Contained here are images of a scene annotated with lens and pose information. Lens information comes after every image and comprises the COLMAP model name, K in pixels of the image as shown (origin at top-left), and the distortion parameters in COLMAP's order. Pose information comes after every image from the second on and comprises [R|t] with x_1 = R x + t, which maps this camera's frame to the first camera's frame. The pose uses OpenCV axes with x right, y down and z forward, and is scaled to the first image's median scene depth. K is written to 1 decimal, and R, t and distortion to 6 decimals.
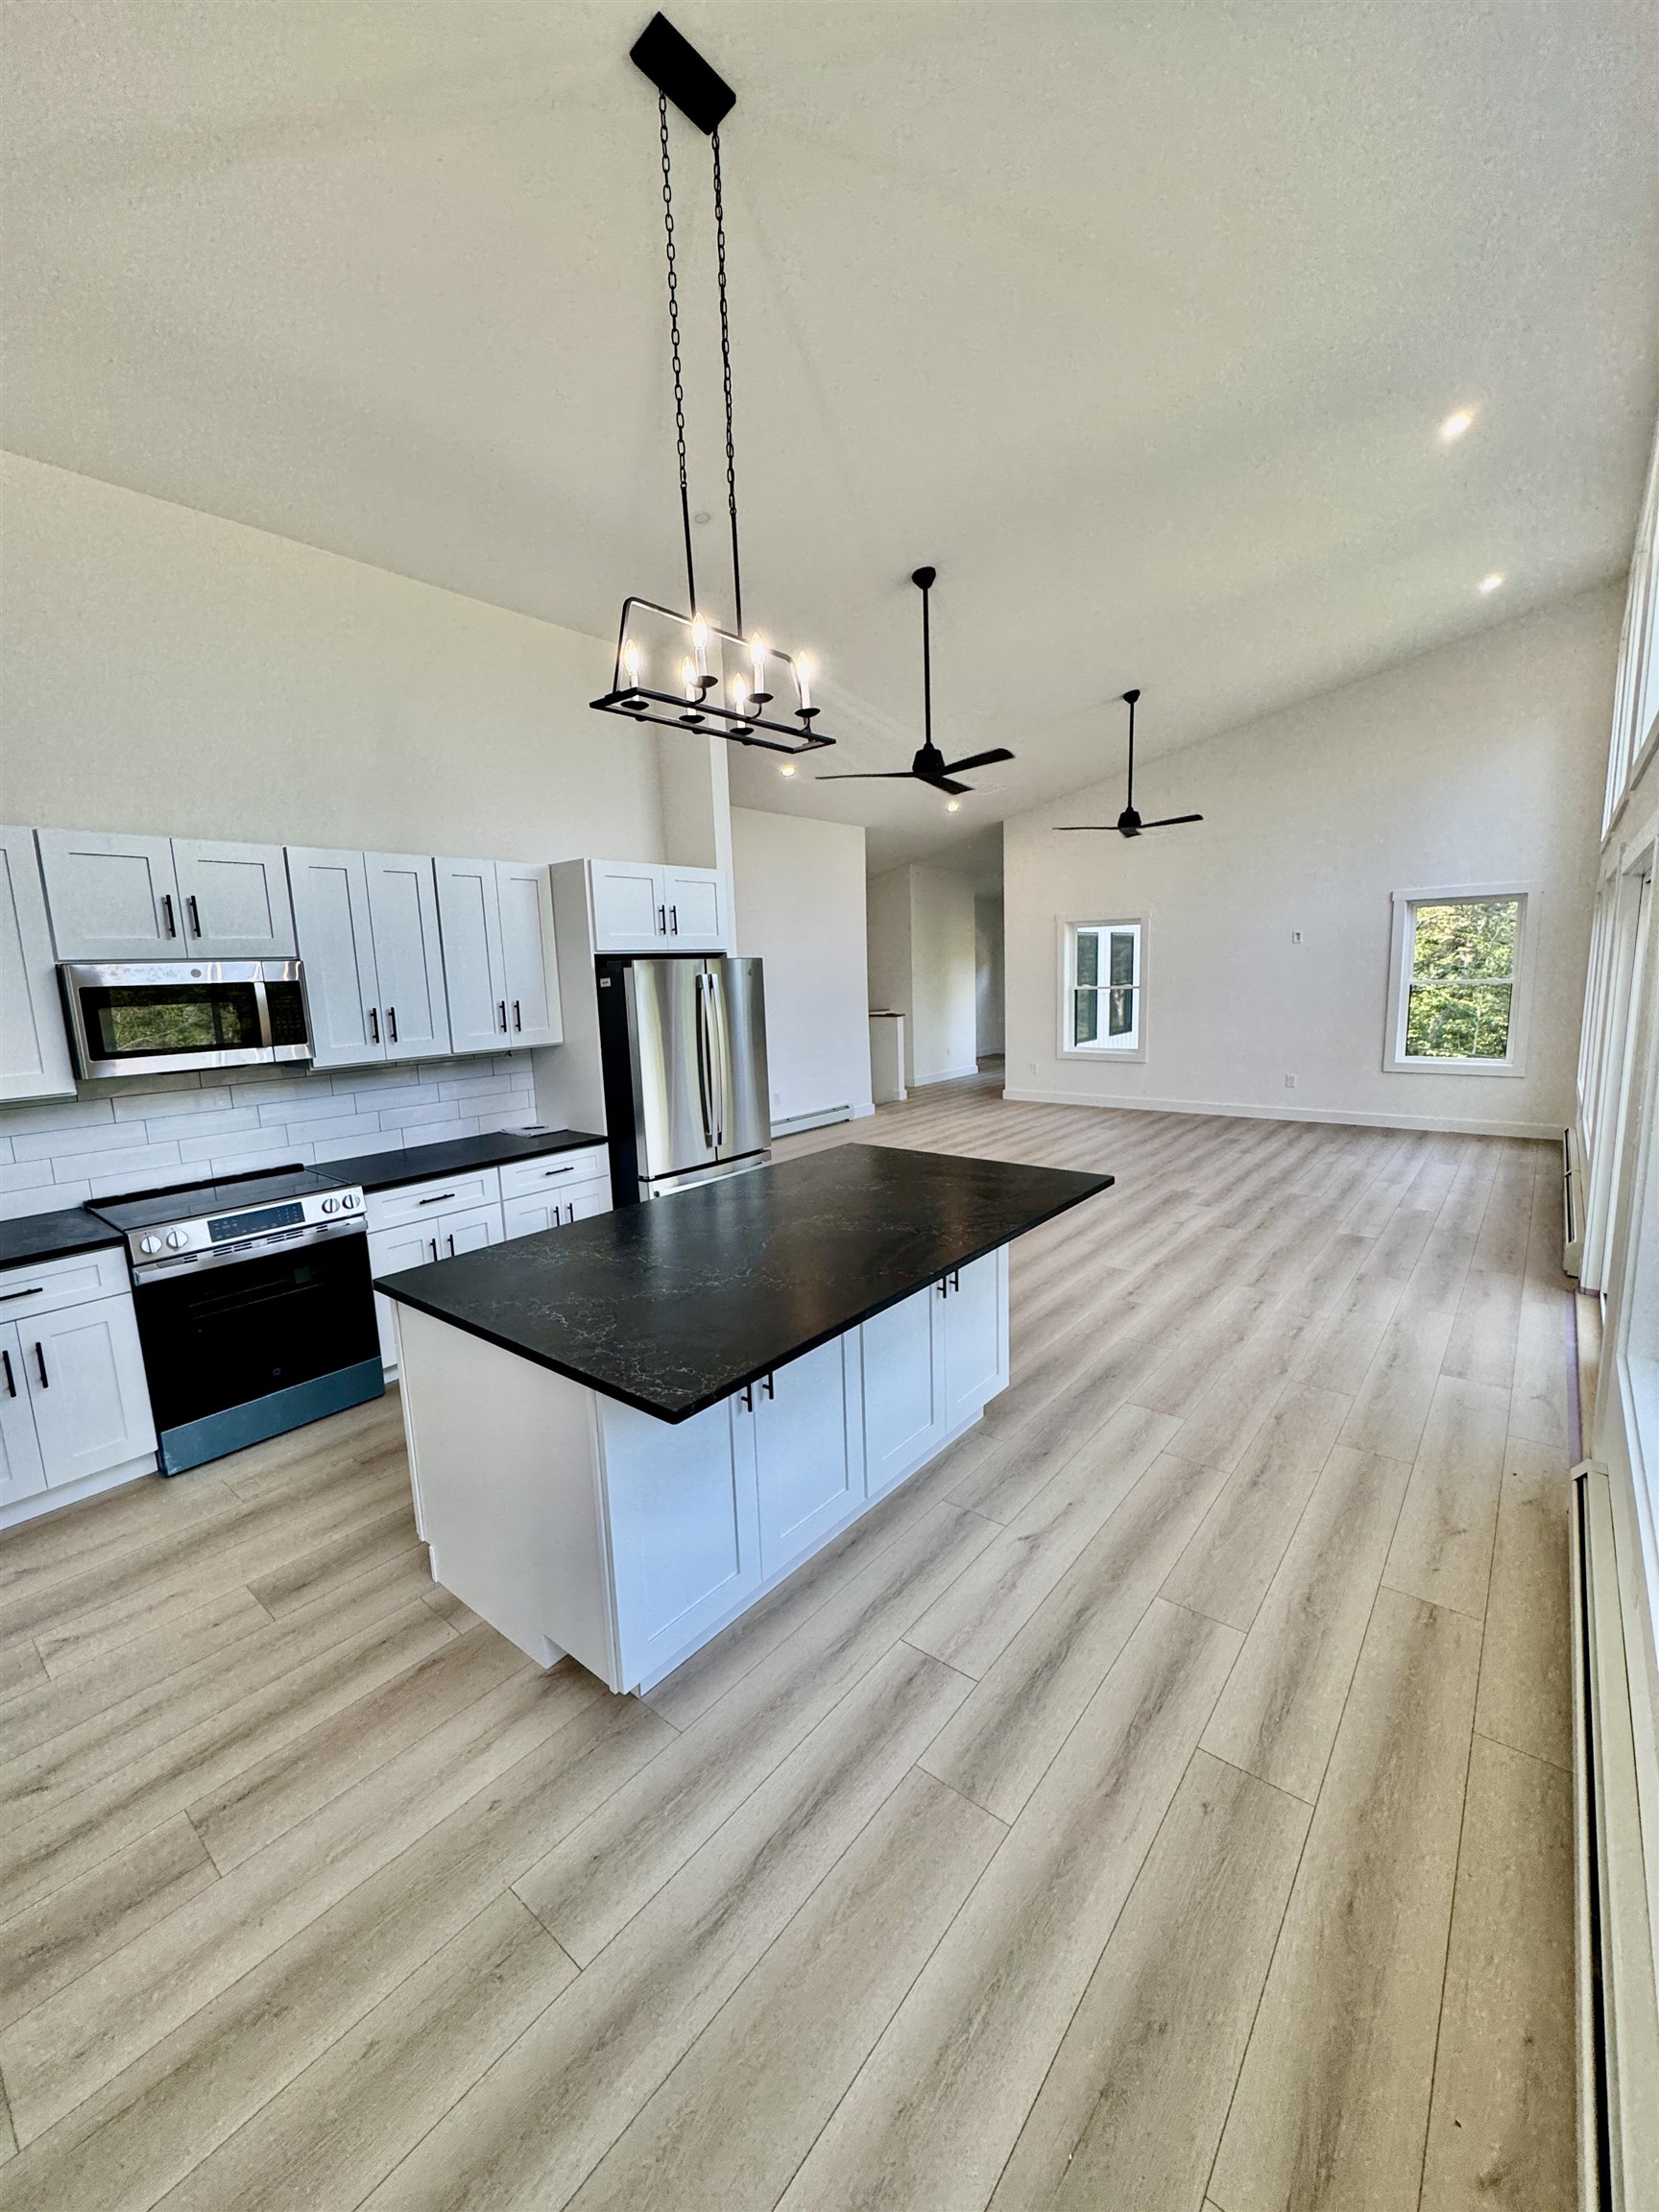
lens RADIAL K [[889.0, 0, 824.1], [0, 889.0, 1106.9], [0, 0, 1]] dist [-0.002325, 0.000372]
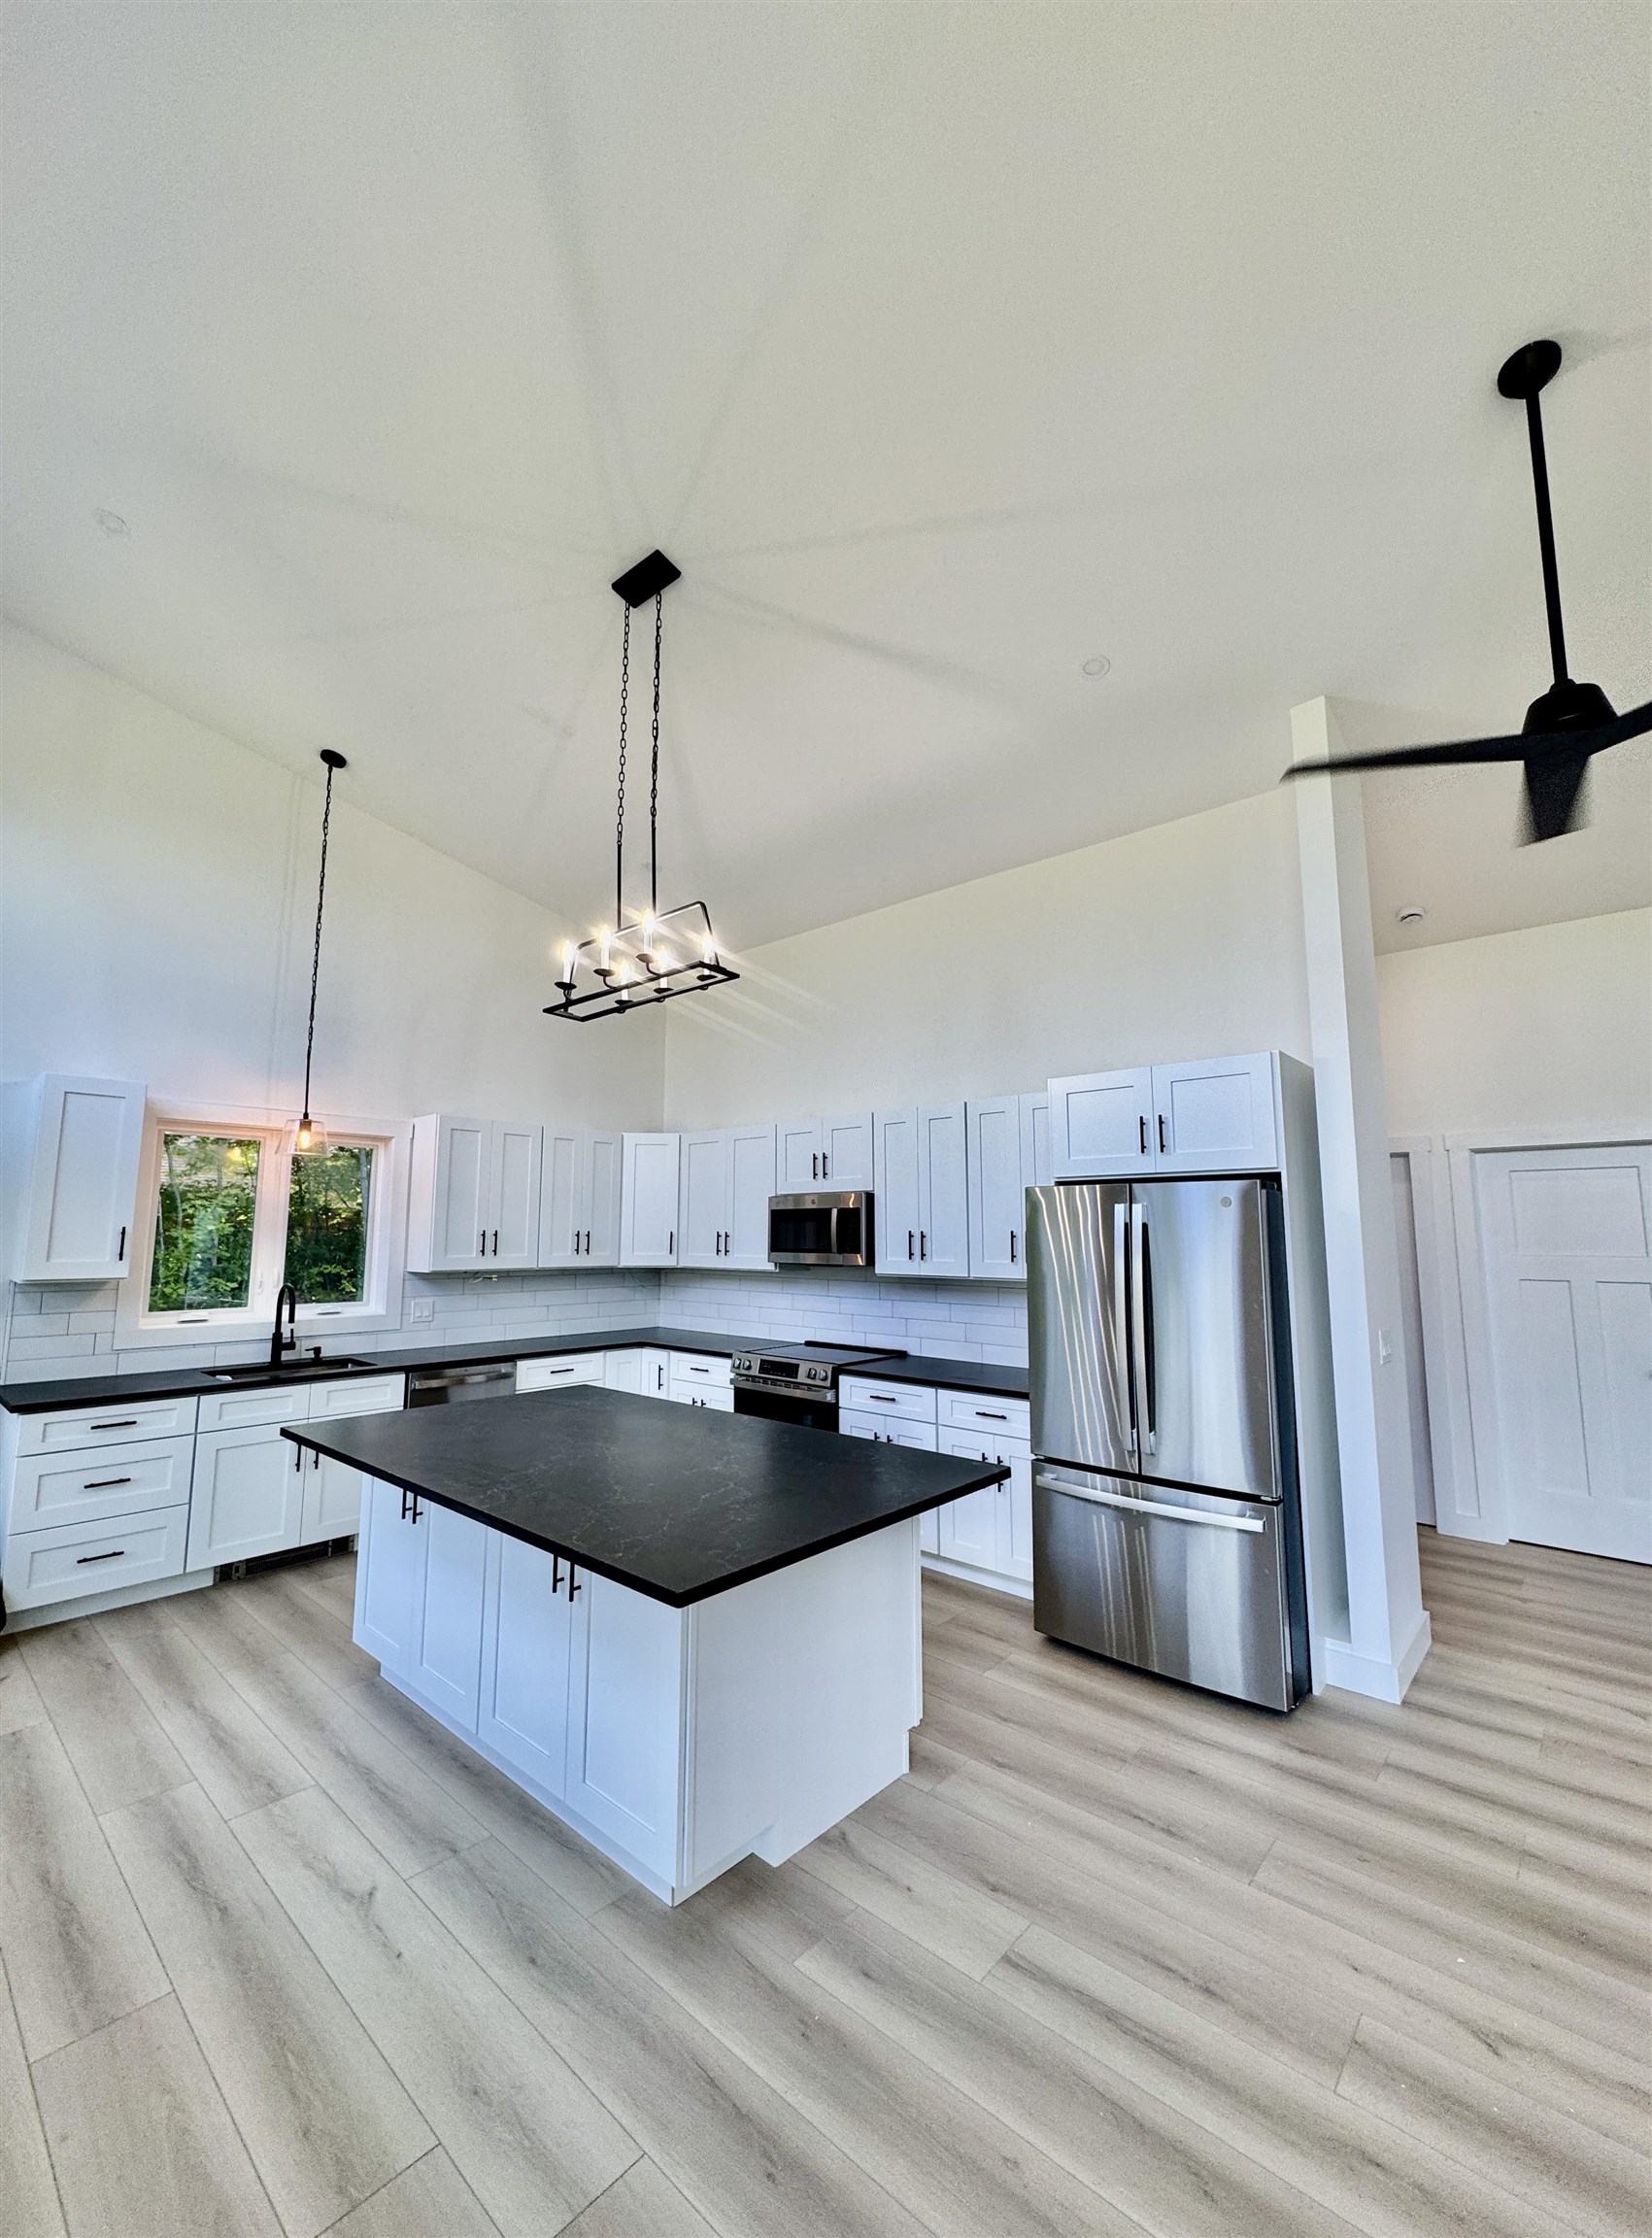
lens RADIAL K [[899.4, 0, 819.4], [0, 899.4, 1121.3], [0, 0, 1]] dist [-0.002325, 0.000372]
pose [[-0.053700, -0.095364, -0.993993, 0.911165], [-0.157308, 0.983808, -0.085889, -0.163671], [0.986089, 0.151751, -0.067832, 1.141642]]
